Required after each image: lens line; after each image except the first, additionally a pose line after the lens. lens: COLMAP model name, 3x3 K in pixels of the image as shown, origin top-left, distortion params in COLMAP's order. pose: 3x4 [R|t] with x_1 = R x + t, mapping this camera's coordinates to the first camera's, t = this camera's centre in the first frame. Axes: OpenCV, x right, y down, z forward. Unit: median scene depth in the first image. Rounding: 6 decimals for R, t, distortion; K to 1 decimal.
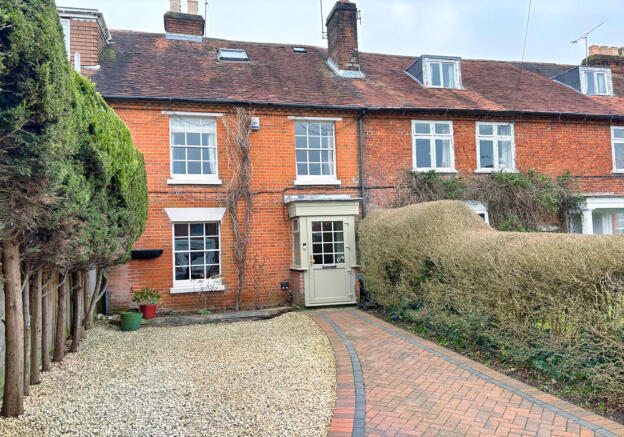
lens RADIAL K [[488.1, 0, 309.3], [0, 488.1, 220.8], [0, 0, 1]] dist [0.059011, -0.008072]
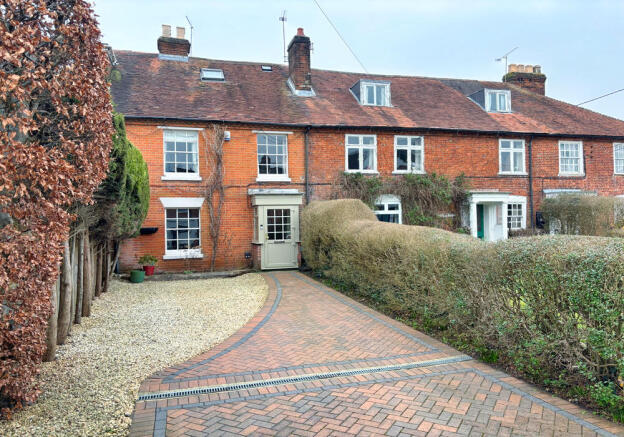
lens RADIAL K [[488.1, 0, 314.6], [0, 488.1, 214.7], [0, 0, 1]] dist [0.059011, -0.008072]
pose [[0.999009, 0.016421, 0.041360, 0.074990], [-0.017876, 0.999226, 0.035050, -0.030519], [-0.040752, -0.035755, 0.998529, -0.354216]]
